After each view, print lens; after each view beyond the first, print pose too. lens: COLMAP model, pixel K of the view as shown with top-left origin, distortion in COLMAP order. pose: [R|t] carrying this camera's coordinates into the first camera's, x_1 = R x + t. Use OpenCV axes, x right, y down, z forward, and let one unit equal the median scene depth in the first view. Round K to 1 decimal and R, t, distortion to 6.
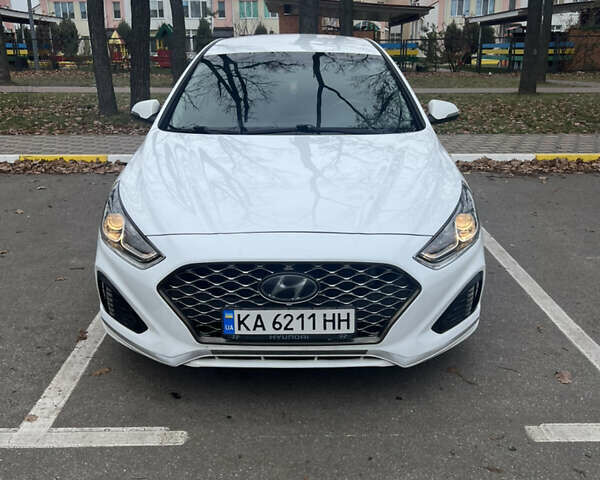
lens RADIAL K [[600.1, 0, 303.3], [0, 600.1, 240.6], [0, 0, 1]] dist [0.047695, -0.040228]
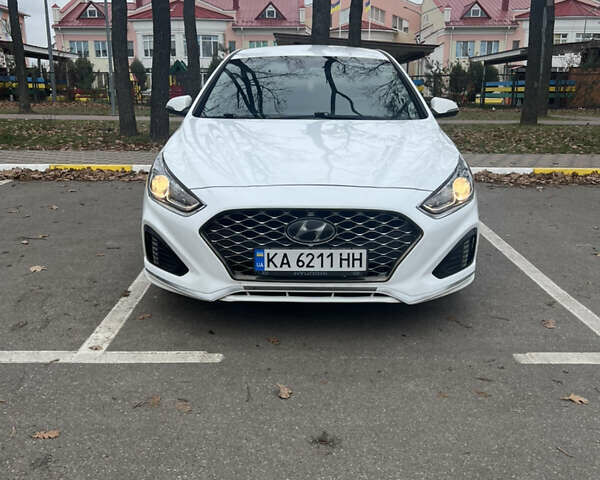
lens RADIAL K [[600.1, 0, 303.3], [0, 600.1, 240.6], [0, 0, 1]] dist [0.047695, -0.040228]
pose [[0.999904, 0.010240, -0.009286, -0.019759], [-0.010791, 0.998063, -0.061265, 0.121218], [0.008640, 0.061359, 0.998078, -0.126087]]
